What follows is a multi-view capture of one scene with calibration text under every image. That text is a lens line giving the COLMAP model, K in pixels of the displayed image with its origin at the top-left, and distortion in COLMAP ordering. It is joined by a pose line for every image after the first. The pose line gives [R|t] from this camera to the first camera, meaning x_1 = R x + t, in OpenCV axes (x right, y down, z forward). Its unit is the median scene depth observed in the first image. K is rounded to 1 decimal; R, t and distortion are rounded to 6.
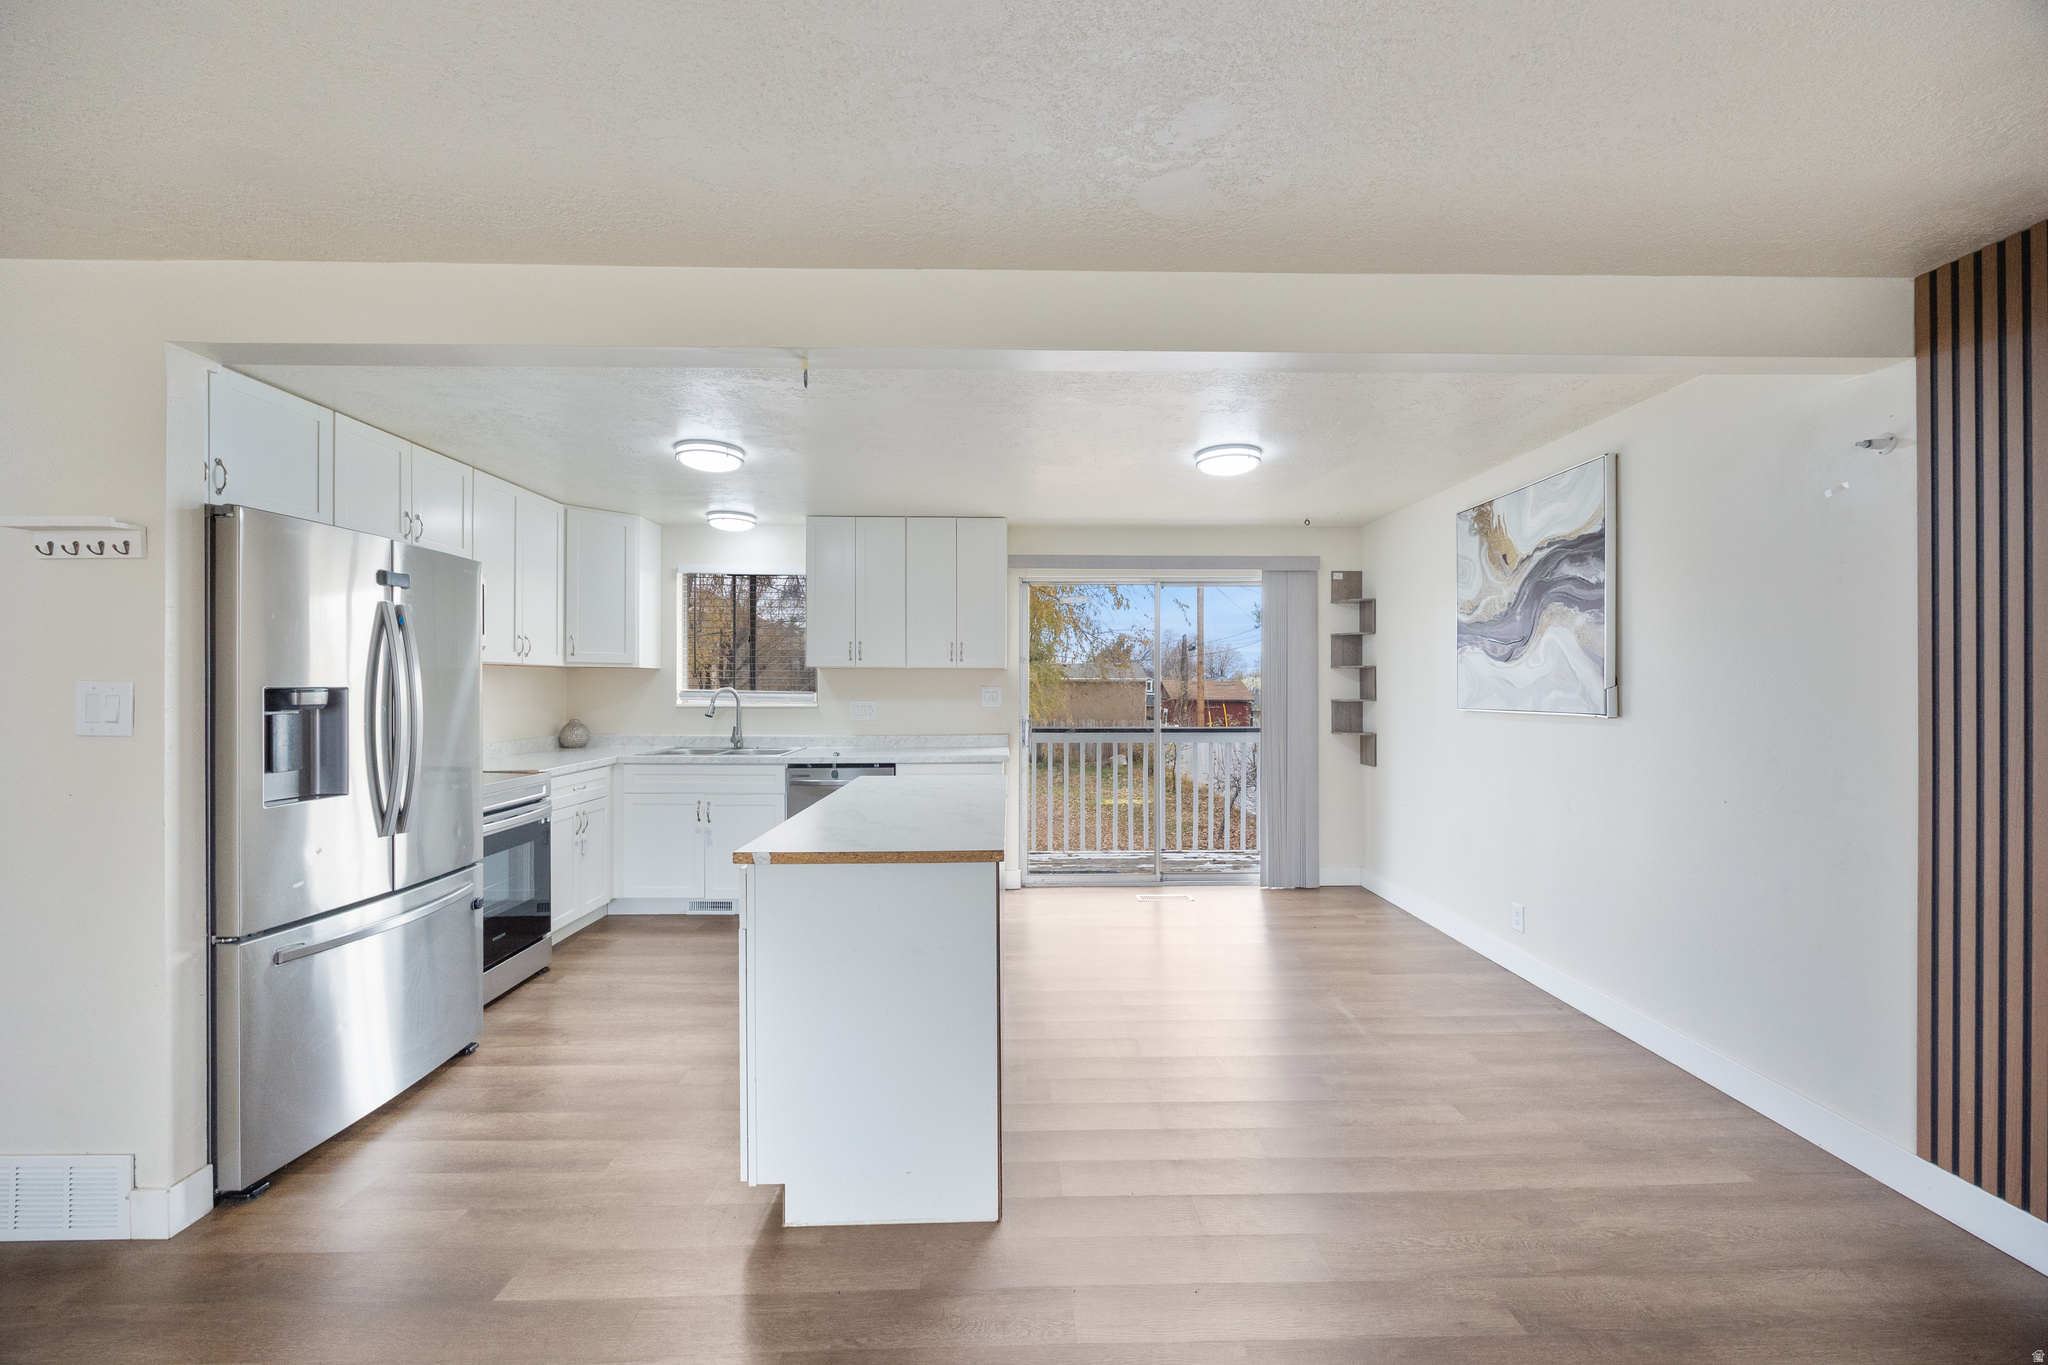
lens RADIAL K [[784.4, 0, 1031.5], [0, 784.4, 683.0], [0, 0, 1]] dist [-0.003012, 0.000097]
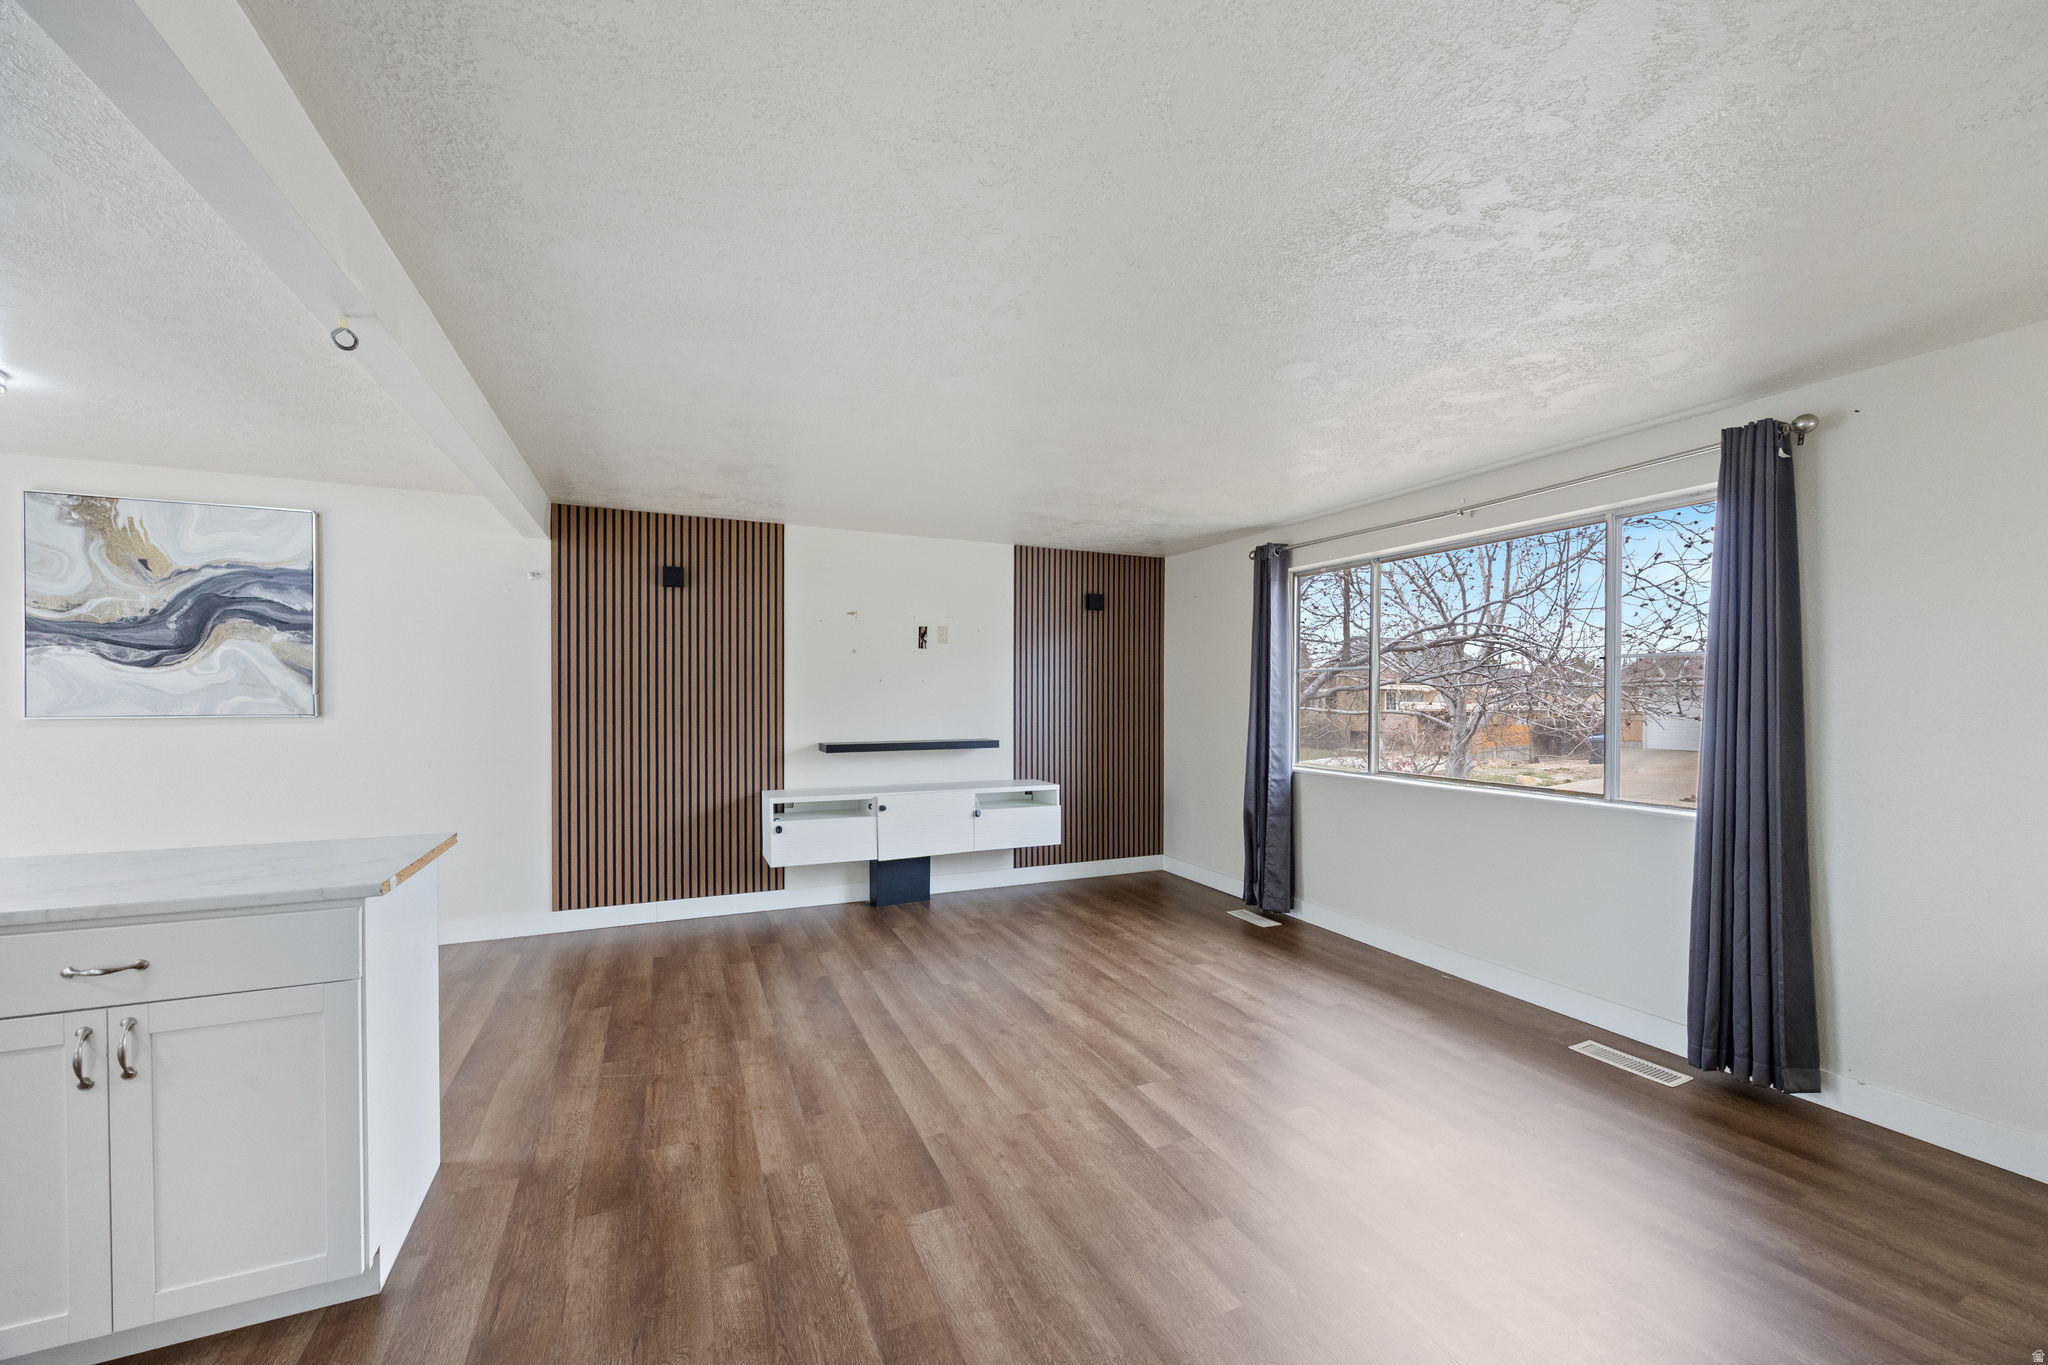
lens RADIAL K [[793.3, 0, 1036.9], [0, 793.3, 695.1], [0, 0, 1]] dist [-0.001065, -0.000038]
pose [[-0.392912, -0.001158, 0.919575, -0.690555], [-0.008360, 0.999962, -0.002312, 0.001004], [-0.919538, -0.008596, -0.392907, 0.314425]]
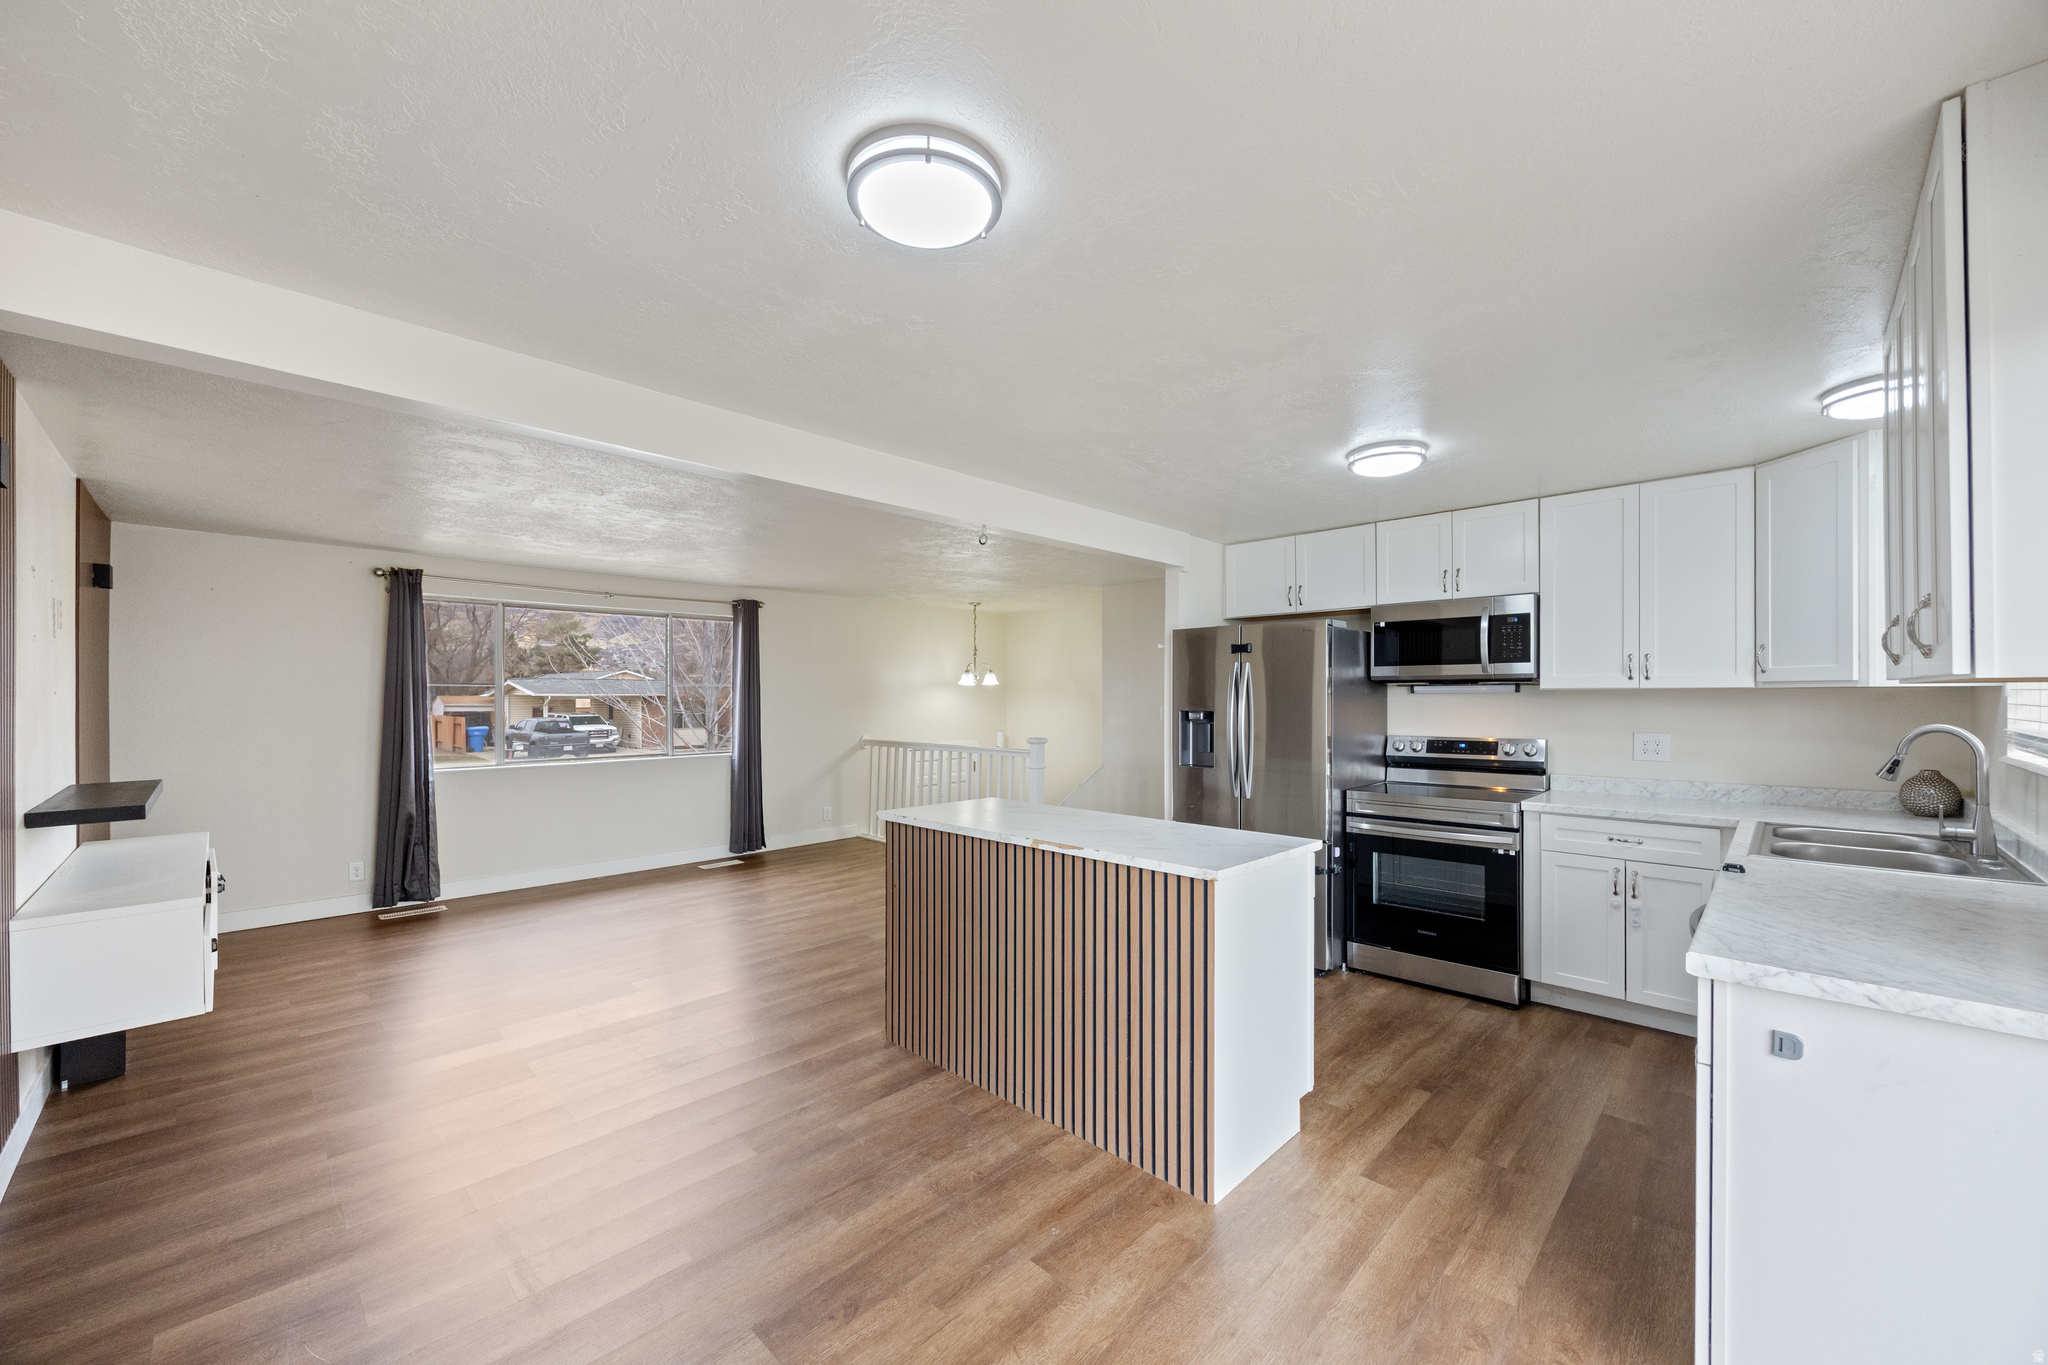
lens RADIAL K [[785.0, 0, 1020.8], [0, 785.0, 697.0], [0, 0, 1]] dist [-0.000136, -0.000134]
pose [[-0.721953, 0.001082, -0.691942, 0.433254], [0.003583, 0.999991, -0.002175, -0.014868], [0.691933, -0.004049, -0.721950, 1.147454]]
